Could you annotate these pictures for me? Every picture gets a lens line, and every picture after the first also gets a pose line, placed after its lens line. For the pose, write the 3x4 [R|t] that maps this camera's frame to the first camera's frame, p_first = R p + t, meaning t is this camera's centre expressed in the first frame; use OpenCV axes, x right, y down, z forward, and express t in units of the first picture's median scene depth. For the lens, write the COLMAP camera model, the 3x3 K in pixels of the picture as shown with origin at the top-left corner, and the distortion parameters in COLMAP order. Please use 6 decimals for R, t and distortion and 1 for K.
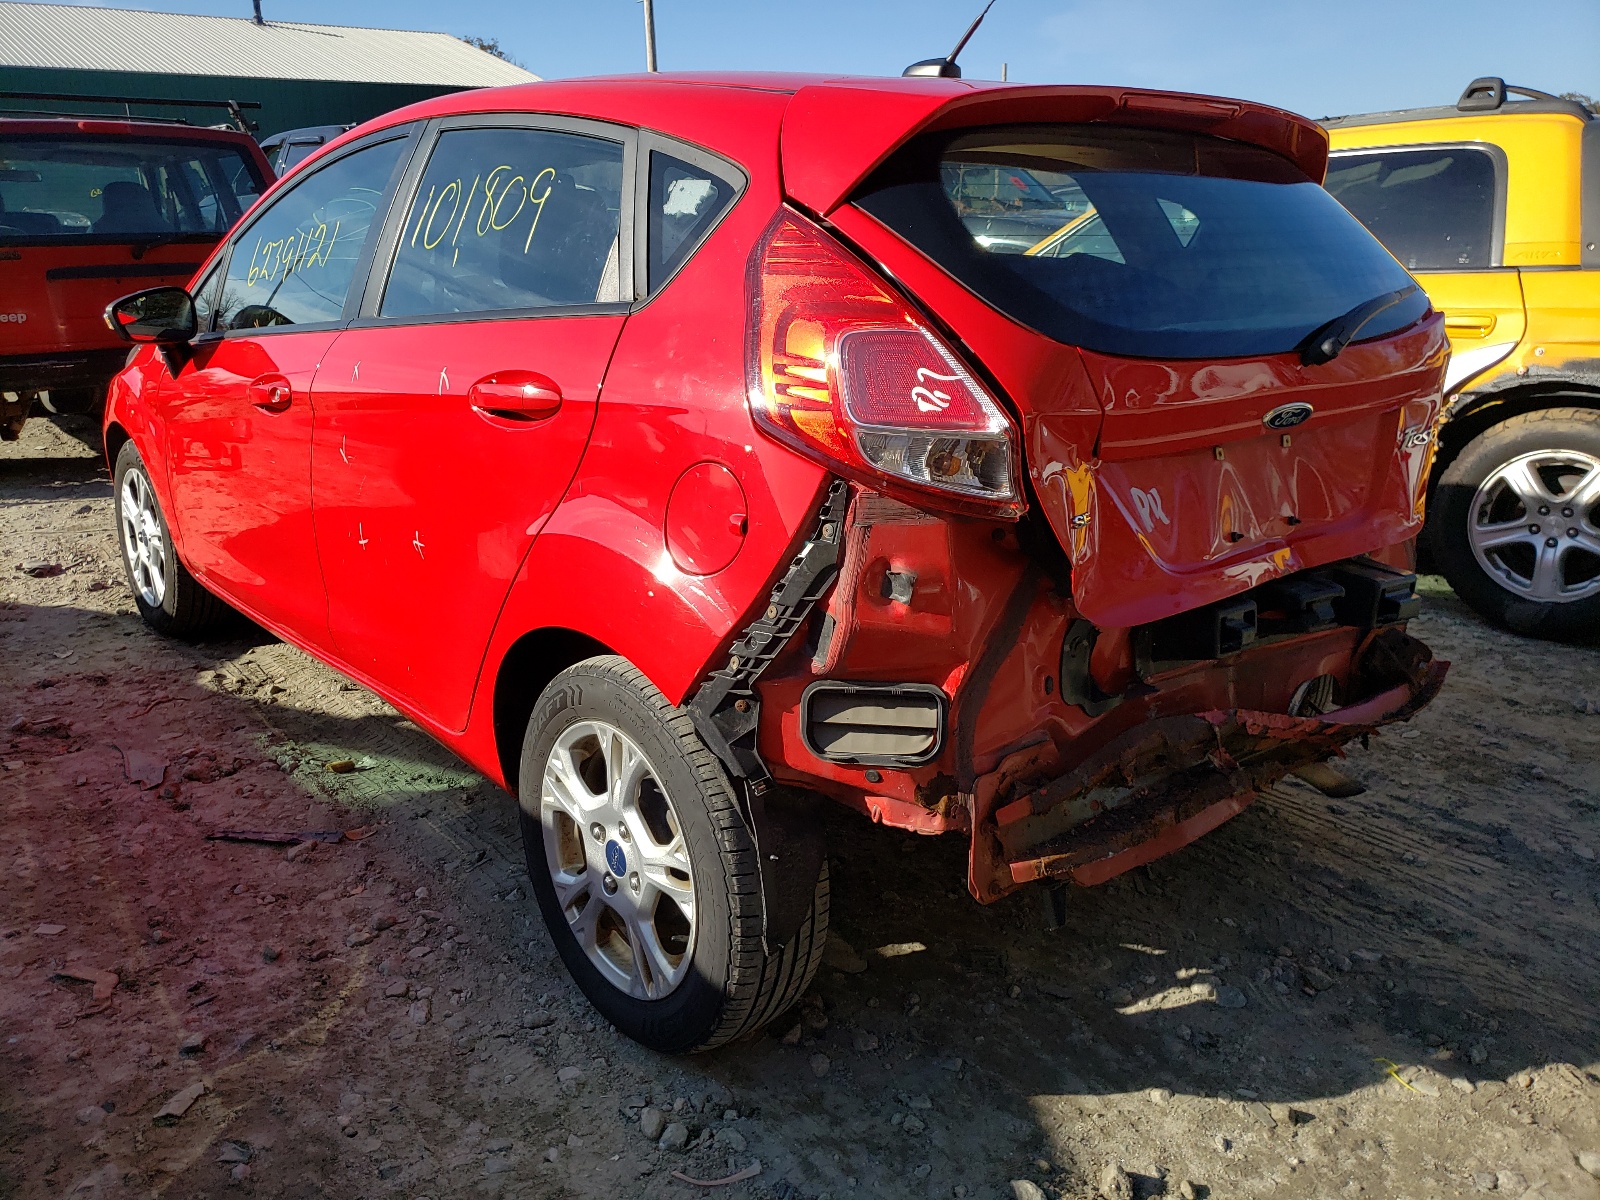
lens RADIAL K [[1226.1, 0, 764.8], [0, 1226.1, 595.4], [0, 0, 1]] dist [0.067520, 0.000192]
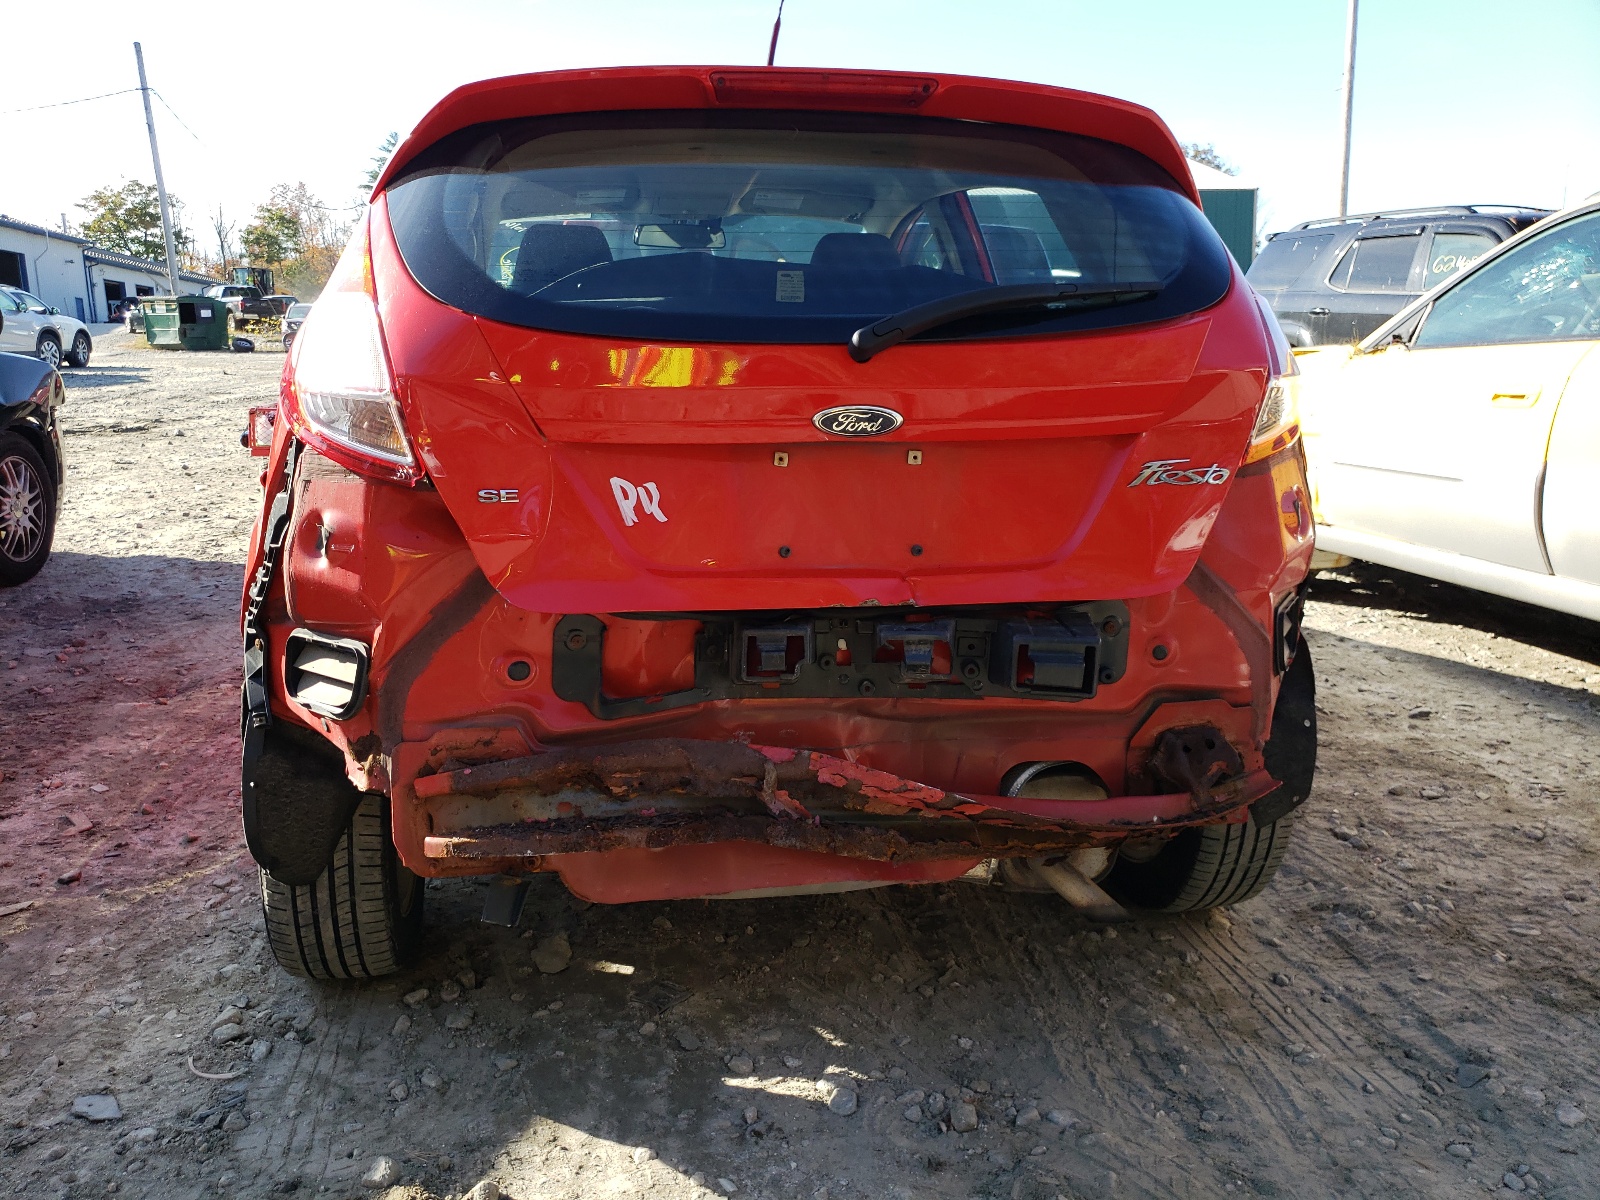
lens RADIAL K [[1253.8, 0, 765.0], [0, 1253.8, 603.8], [0, 0, 1]] dist [0.055672, -0.004037]
pose [[0.864266, 0.115171, -0.489674, 0.867576], [-0.149368, 0.988290, -0.031187, 0.021653], [0.480348, 0.100096, 0.871348, 0.217277]]
